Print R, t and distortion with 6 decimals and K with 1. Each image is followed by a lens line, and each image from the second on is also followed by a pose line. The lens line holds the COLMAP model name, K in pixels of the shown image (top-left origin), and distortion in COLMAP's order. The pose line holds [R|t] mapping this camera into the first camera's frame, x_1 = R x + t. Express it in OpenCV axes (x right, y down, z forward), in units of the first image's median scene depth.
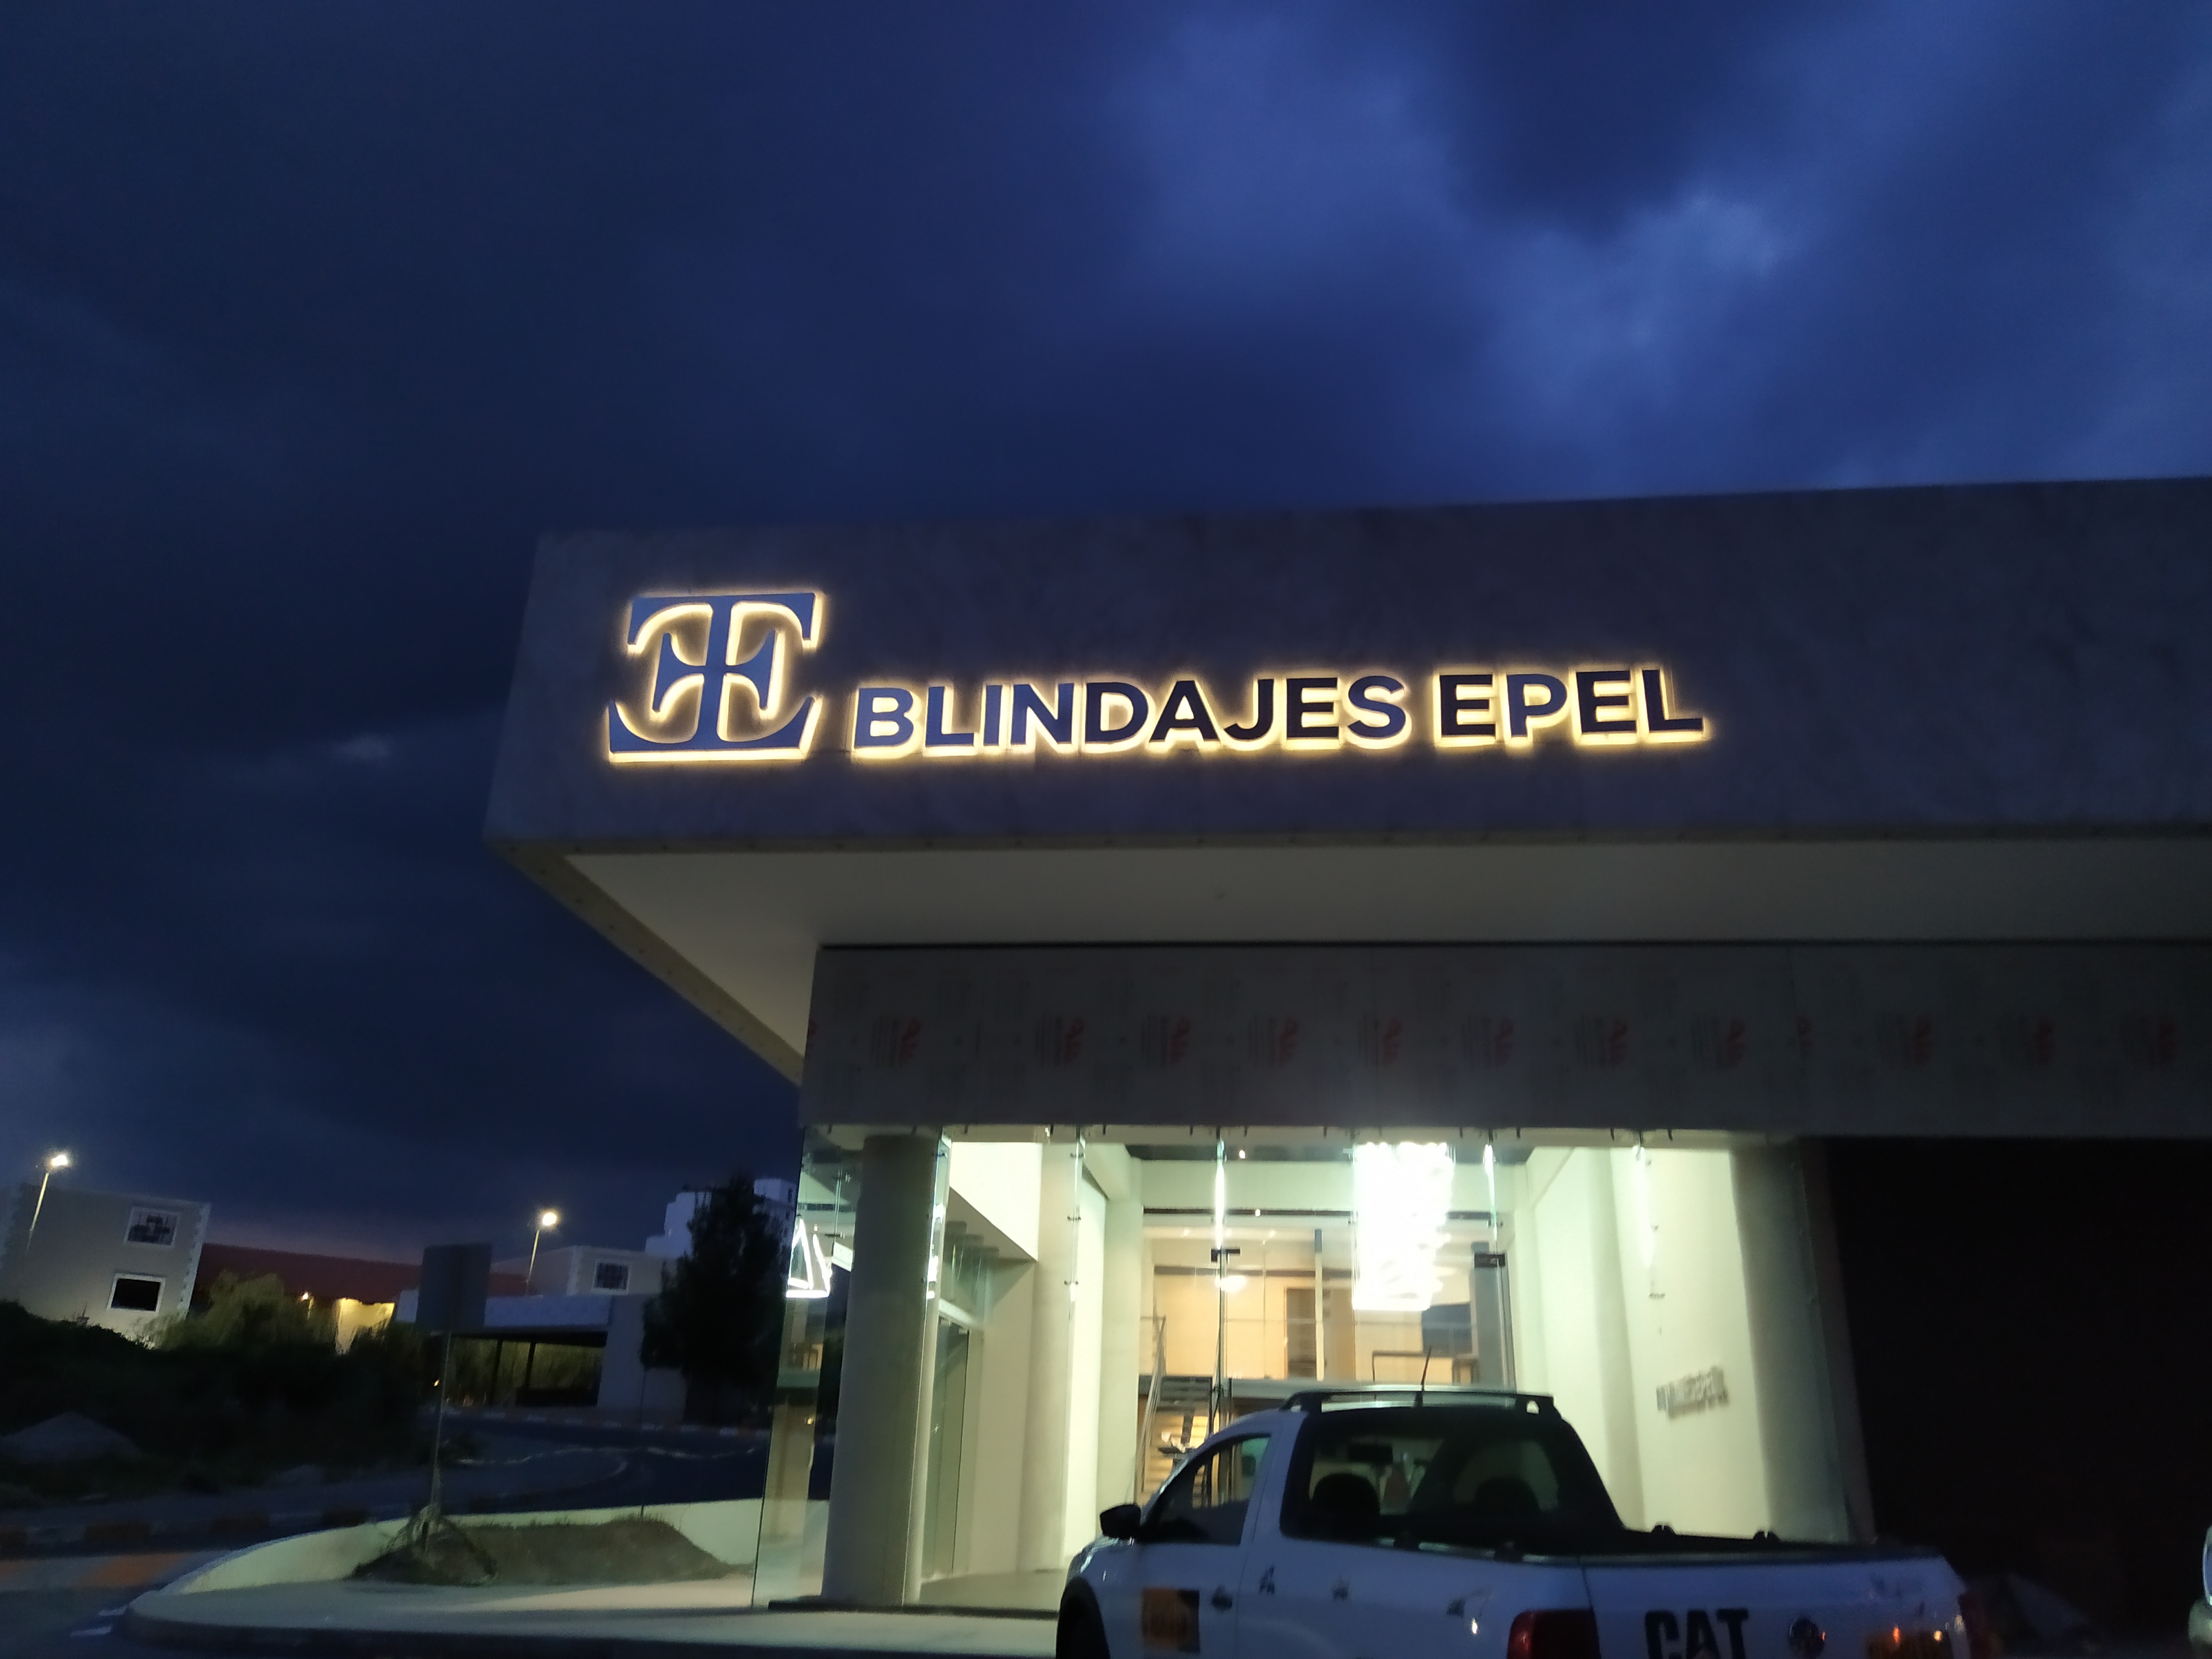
lens RADIAL K [[1658.6, 0, 1088.3], [0, 1658.6, 842.4], [0, 0, 1]] dist [0.046877, -0.015678]
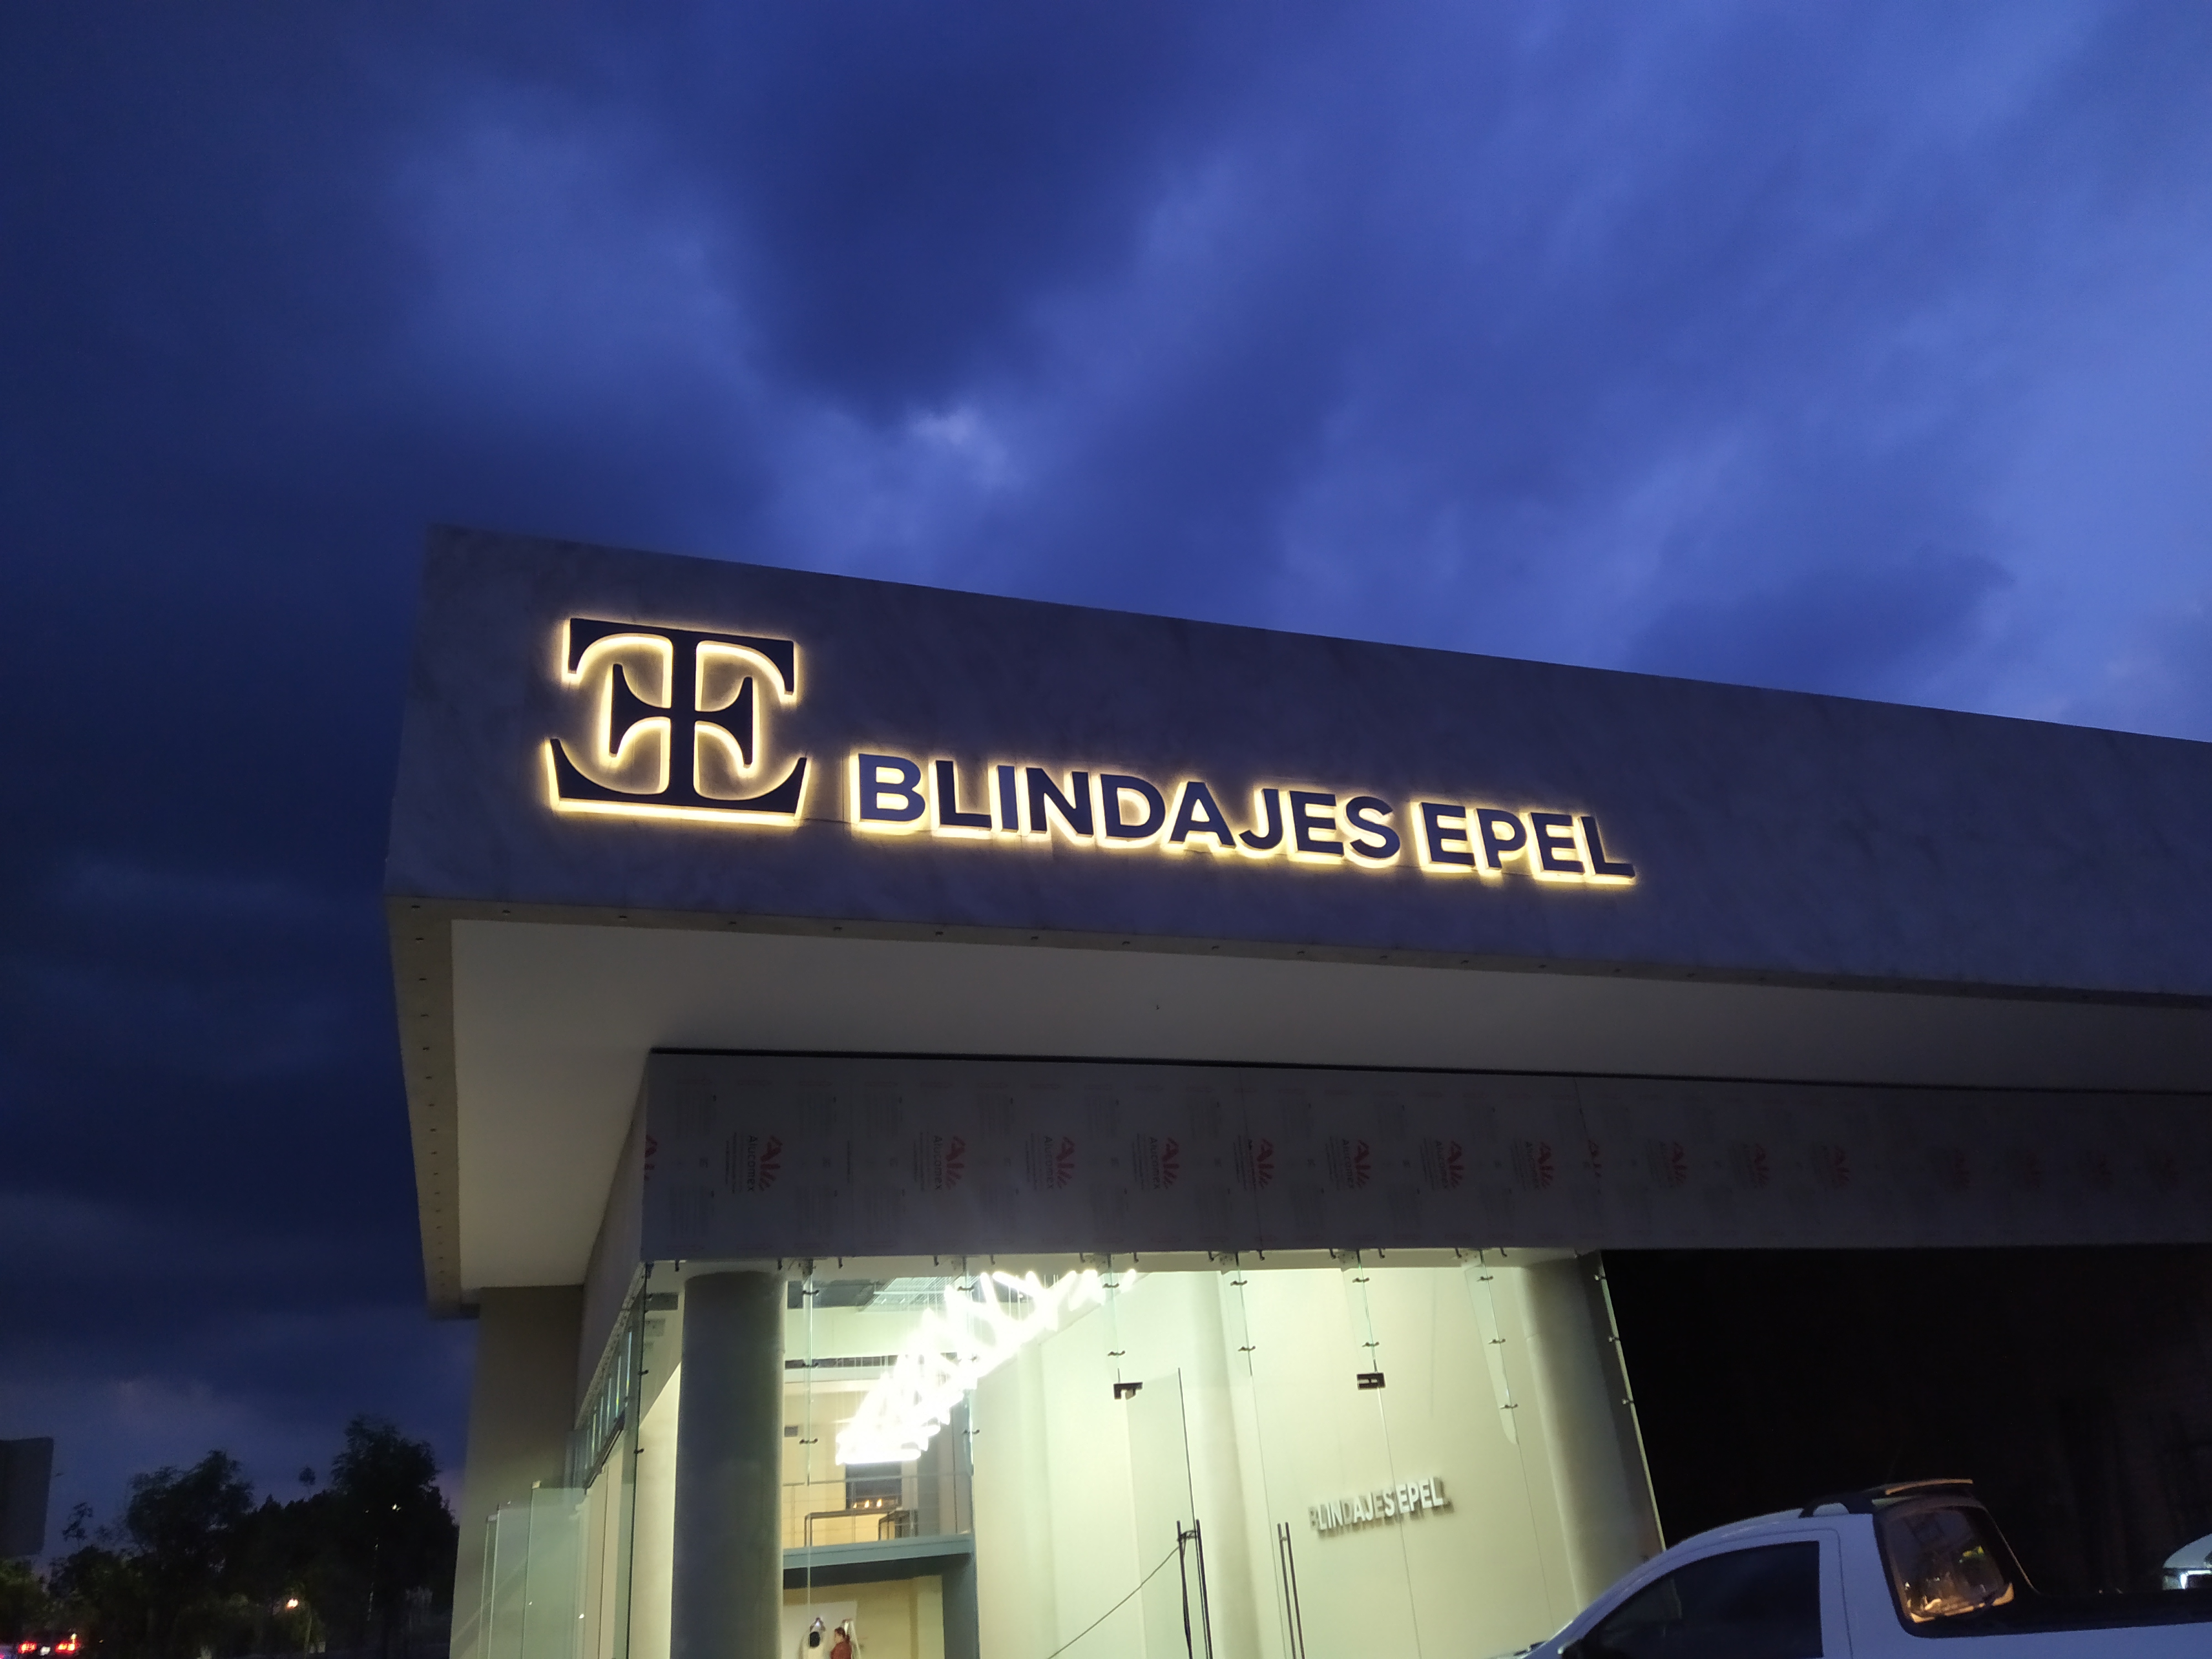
lens RADIAL K [[1646.0, 0, 1091.8], [0, 1646.0, 809.3], [0, 0, 1]] dist [0.018347, -0.012953]
pose [[0.905991, 0.095786, 0.412318, -0.397367], [-0.055692, 0.992567, -0.108212, 0.026042], [-0.419618, 0.075076, 0.904591, 0.154554]]
